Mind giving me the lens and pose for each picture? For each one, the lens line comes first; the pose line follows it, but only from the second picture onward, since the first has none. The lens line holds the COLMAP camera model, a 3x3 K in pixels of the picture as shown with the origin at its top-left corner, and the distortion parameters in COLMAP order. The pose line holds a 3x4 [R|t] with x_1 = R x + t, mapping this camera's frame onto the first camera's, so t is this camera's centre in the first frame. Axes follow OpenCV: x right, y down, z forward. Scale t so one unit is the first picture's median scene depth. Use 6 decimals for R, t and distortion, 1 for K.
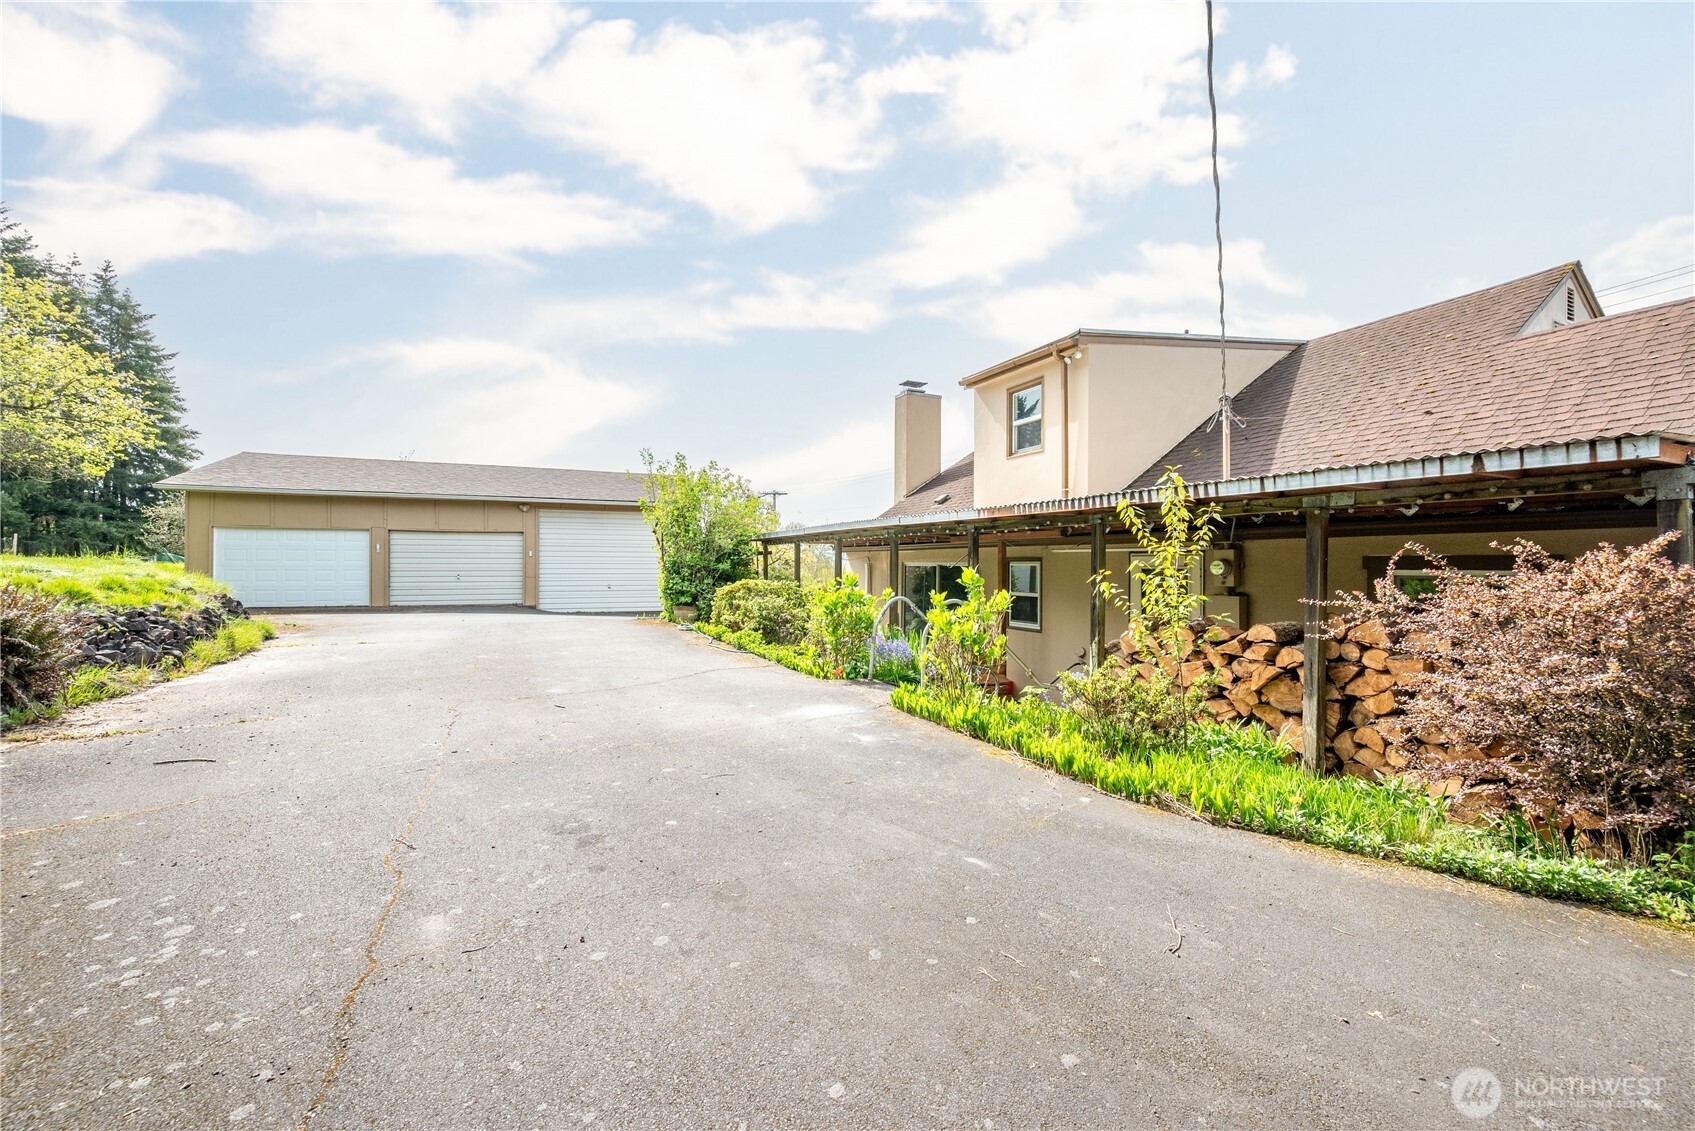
lens RADIAL K [[662.5, 0, 847.7], [0, 662.5, 561.5], [0, 0, 1]] dist [-0.001106, 0.000309]
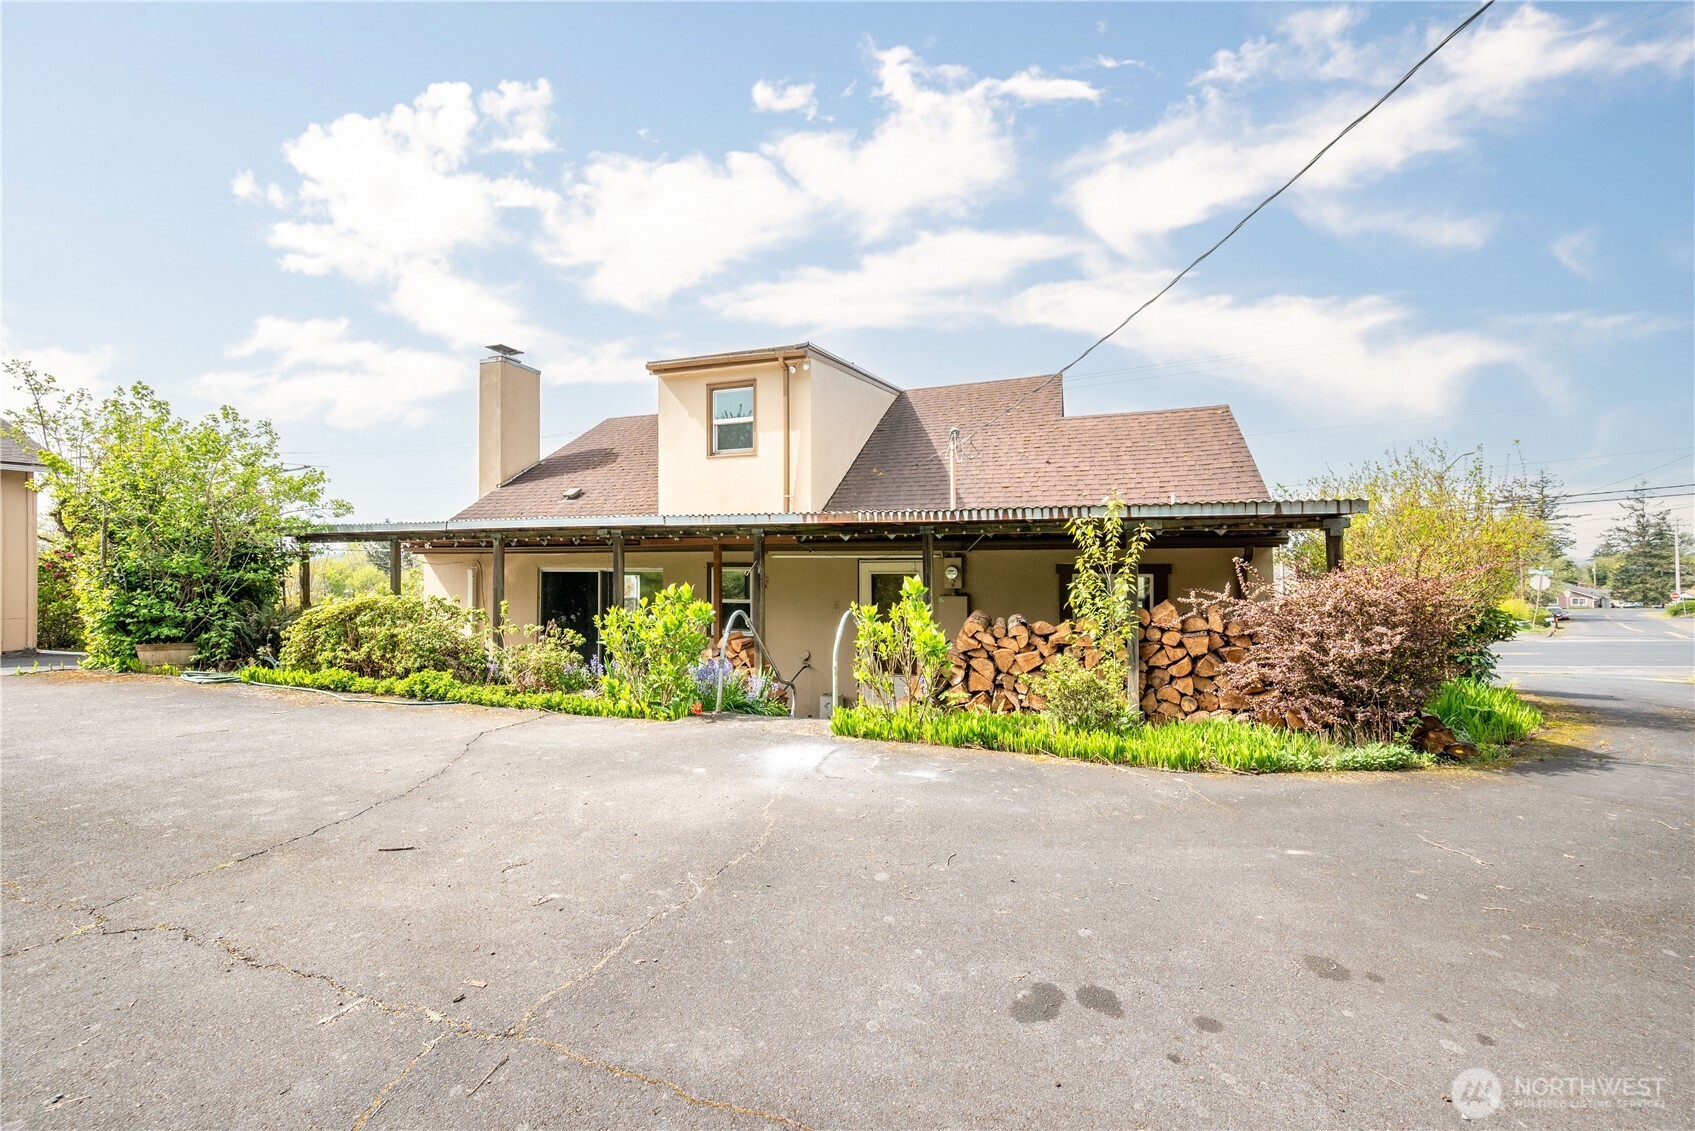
lens RADIAL K [[662.5, 0, 845.2], [0, 662.5, 566.0], [0, 0, 1]] dist [-0.001106, 0.000309]
pose [[0.719194, -0.004063, 0.694797, -0.320978], [0.000459, 0.999985, 0.005373, -0.007540], [-0.694809, -0.003546, 0.719186, 0.214027]]
